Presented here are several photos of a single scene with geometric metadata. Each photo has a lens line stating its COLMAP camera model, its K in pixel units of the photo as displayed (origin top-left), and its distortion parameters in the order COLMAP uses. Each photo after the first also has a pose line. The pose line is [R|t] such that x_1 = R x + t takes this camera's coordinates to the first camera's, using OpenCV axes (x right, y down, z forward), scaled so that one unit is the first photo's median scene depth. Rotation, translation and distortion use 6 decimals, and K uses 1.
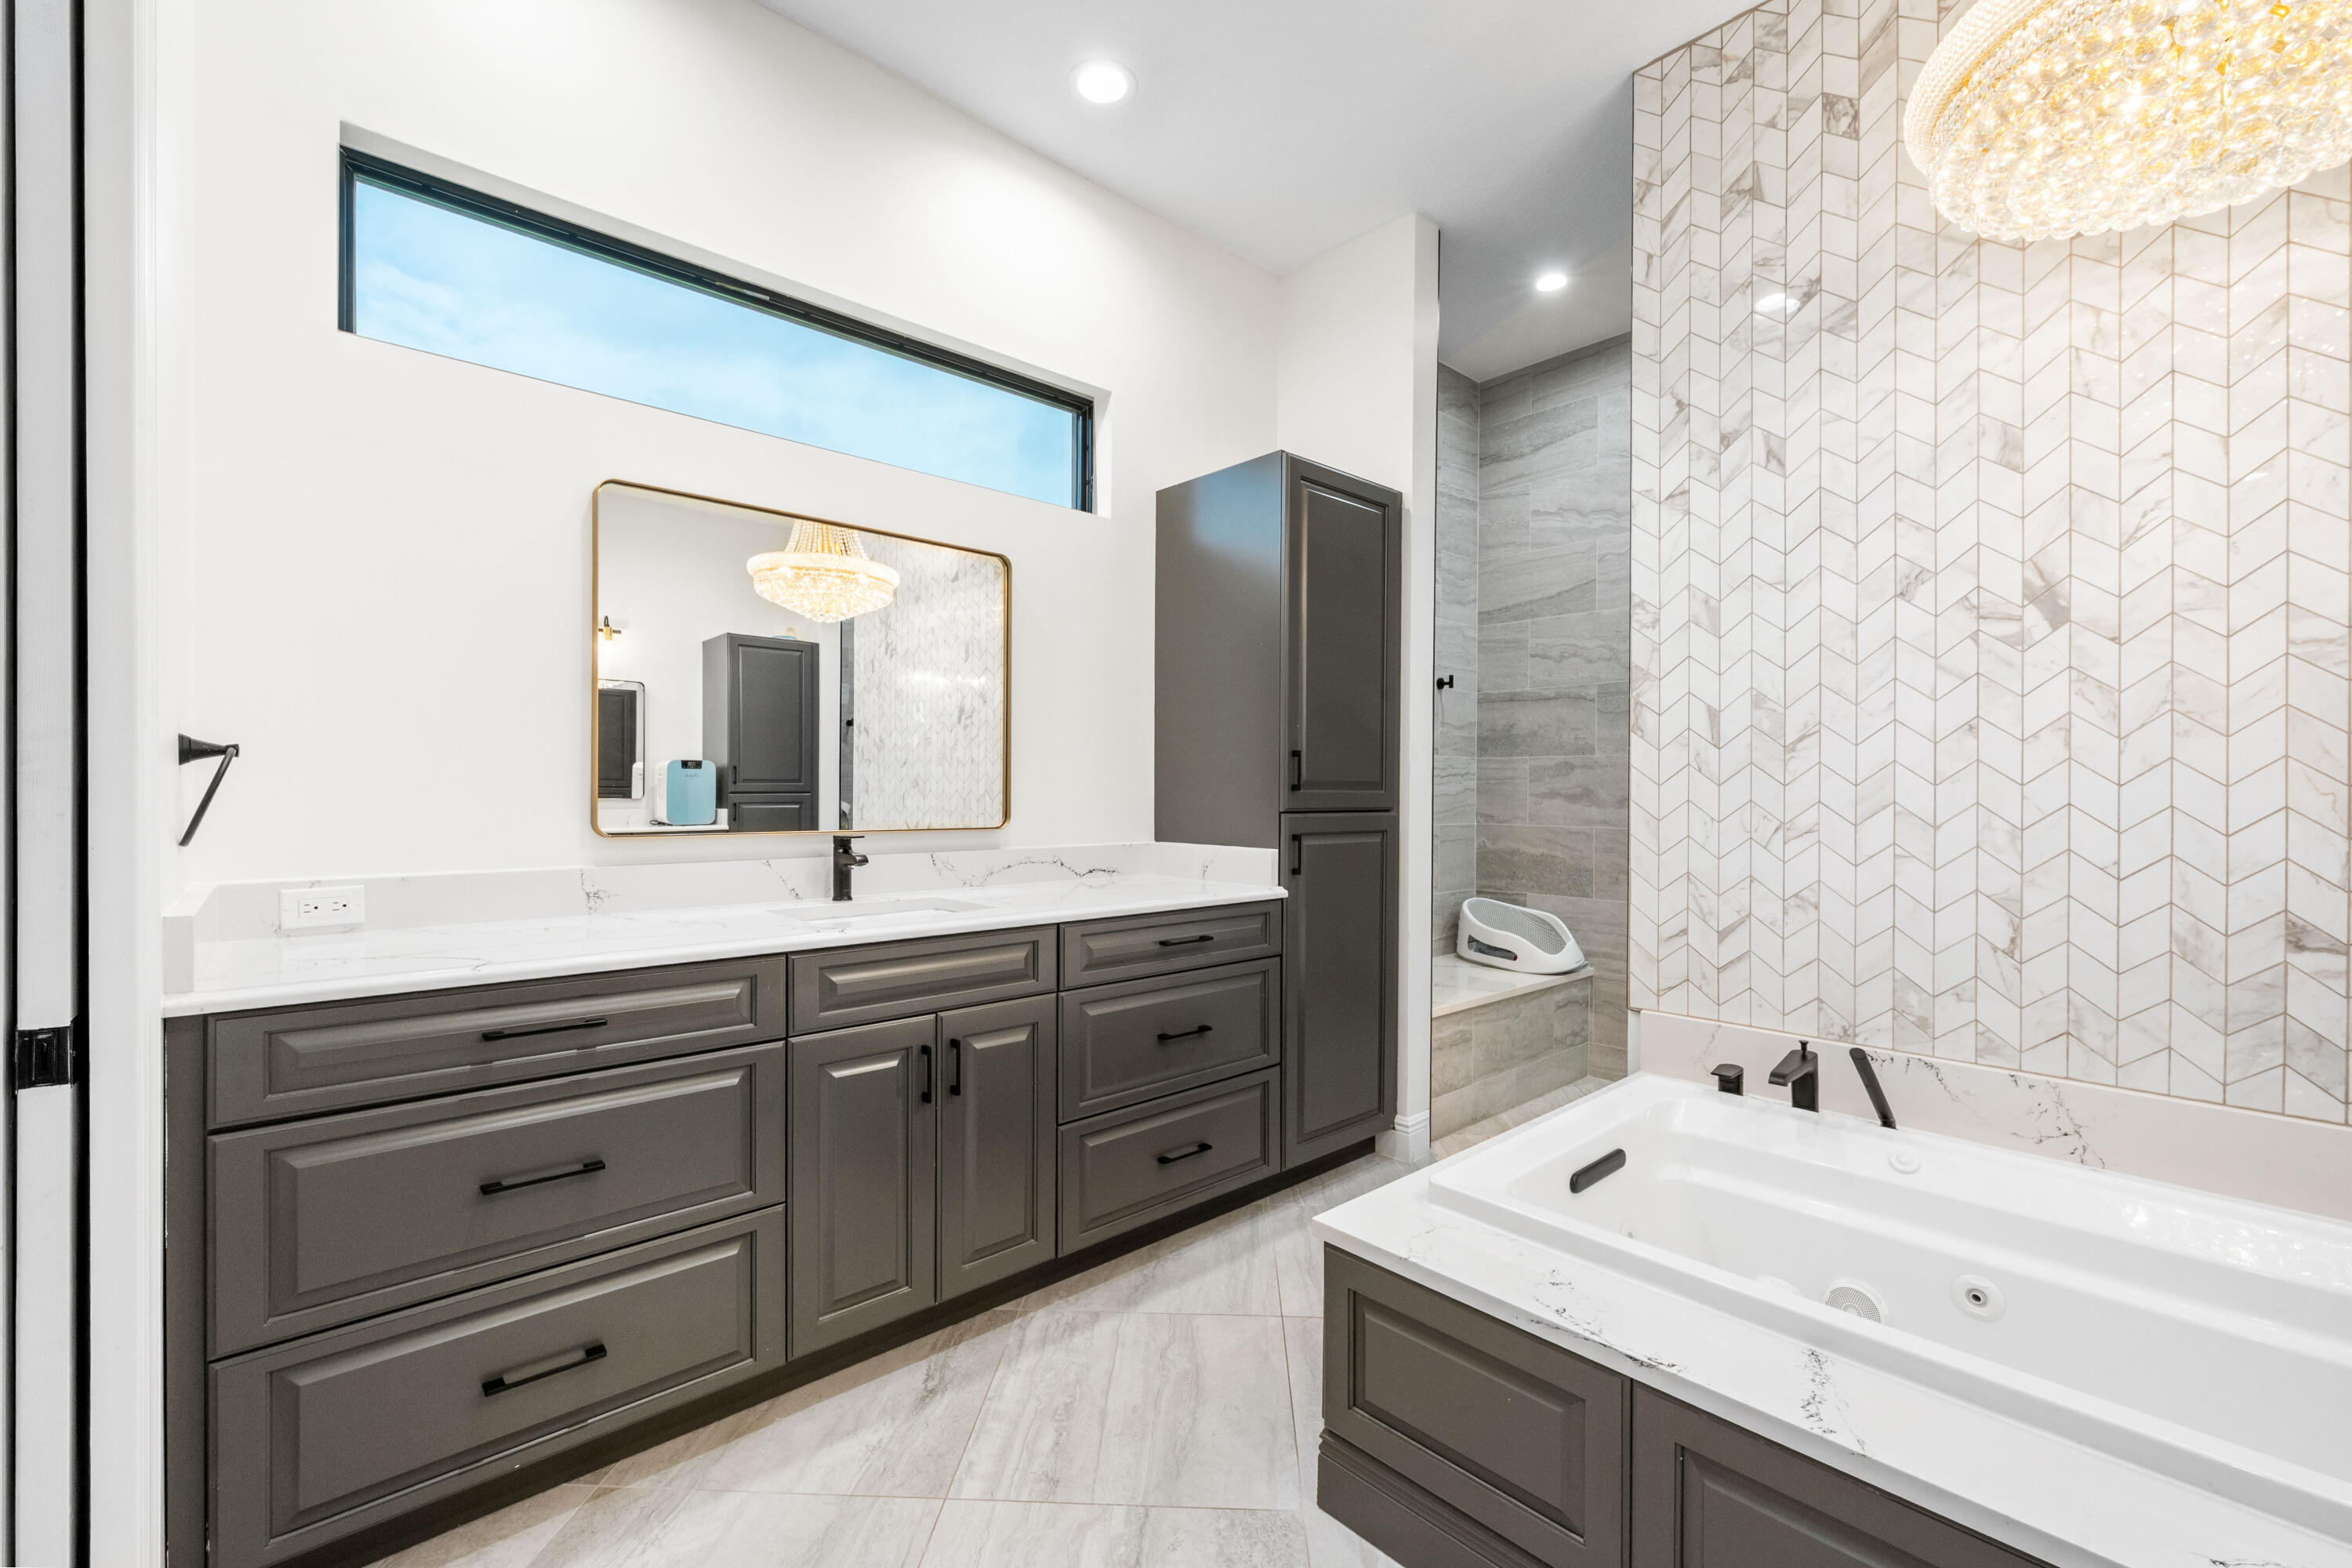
lens RADIAL K [[972.2, 0, 1185.2], [0, 972.2, 795.1], [0, 0, 1]] dist [0.002059, -0.000372]
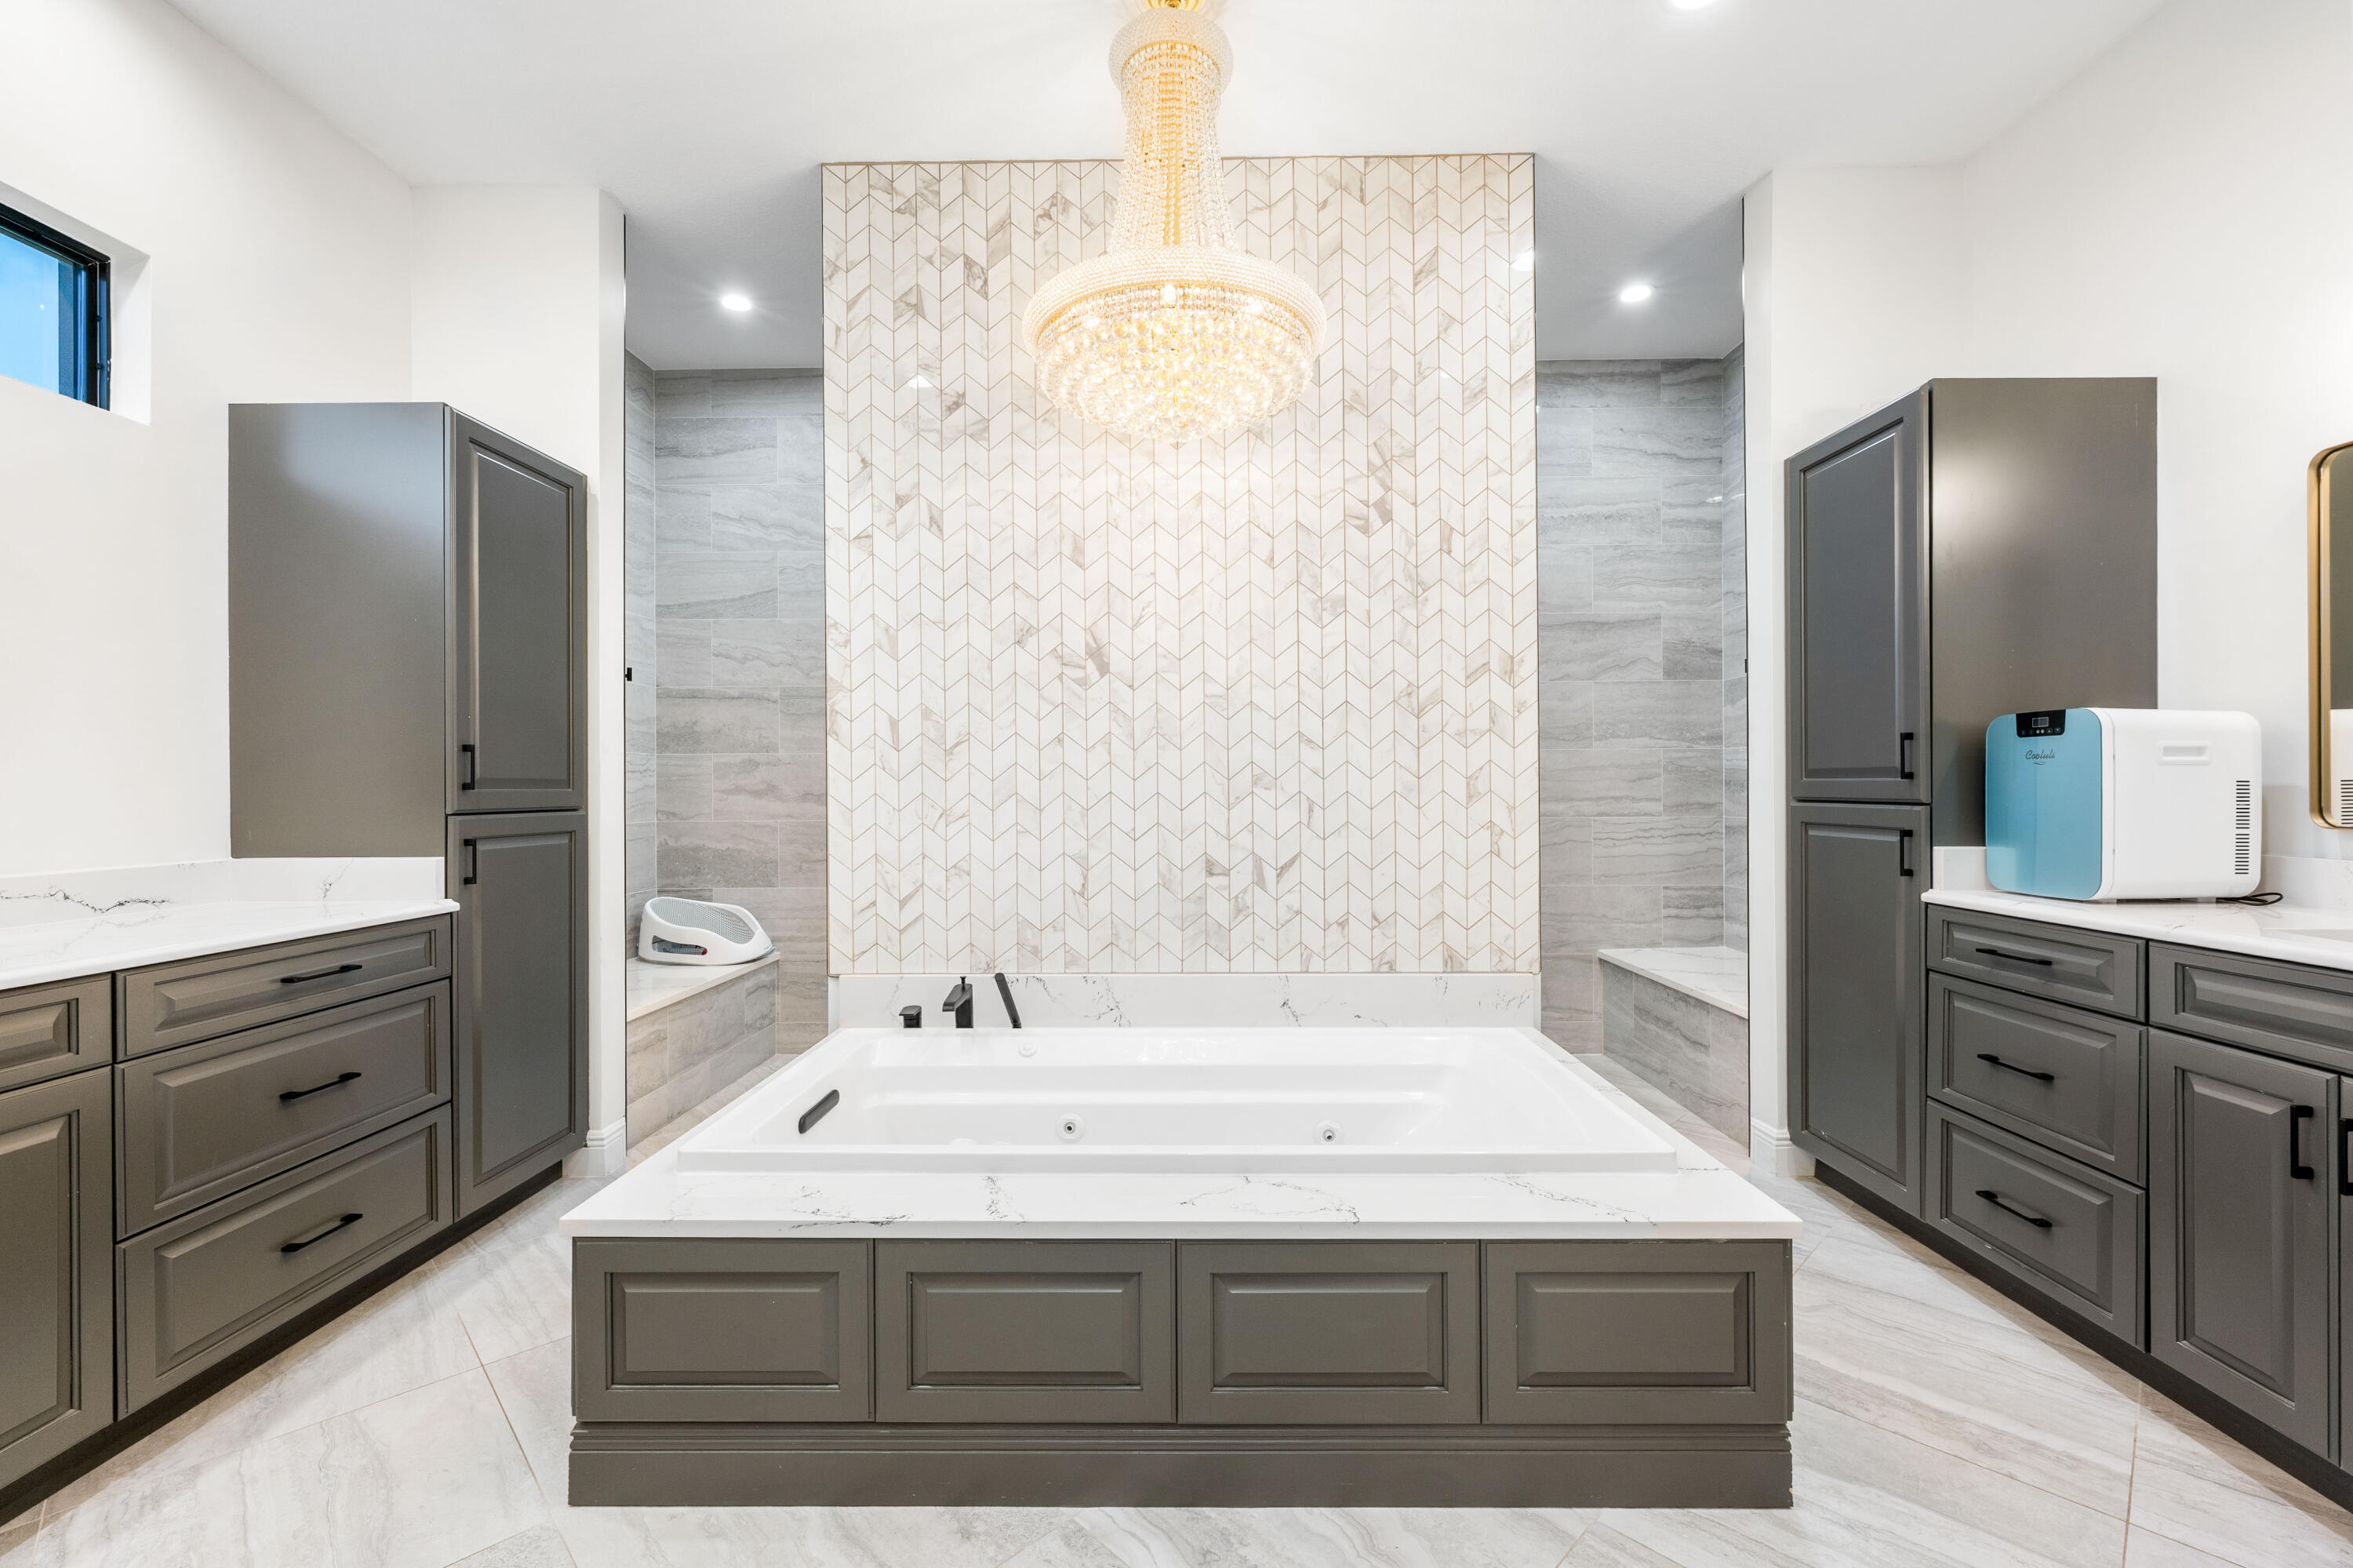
lens RADIAL K [[972.6, 0, 1185.7], [0, 972.6, 795.1], [0, 0, 1]] dist [0.002059, -0.000372]
pose [[0.679531, -0.016310, 0.733465, -0.104379], [0.012951, 0.999864, 0.010235, -0.000416], [-0.733532, 0.002545, 0.679650, -0.097986]]
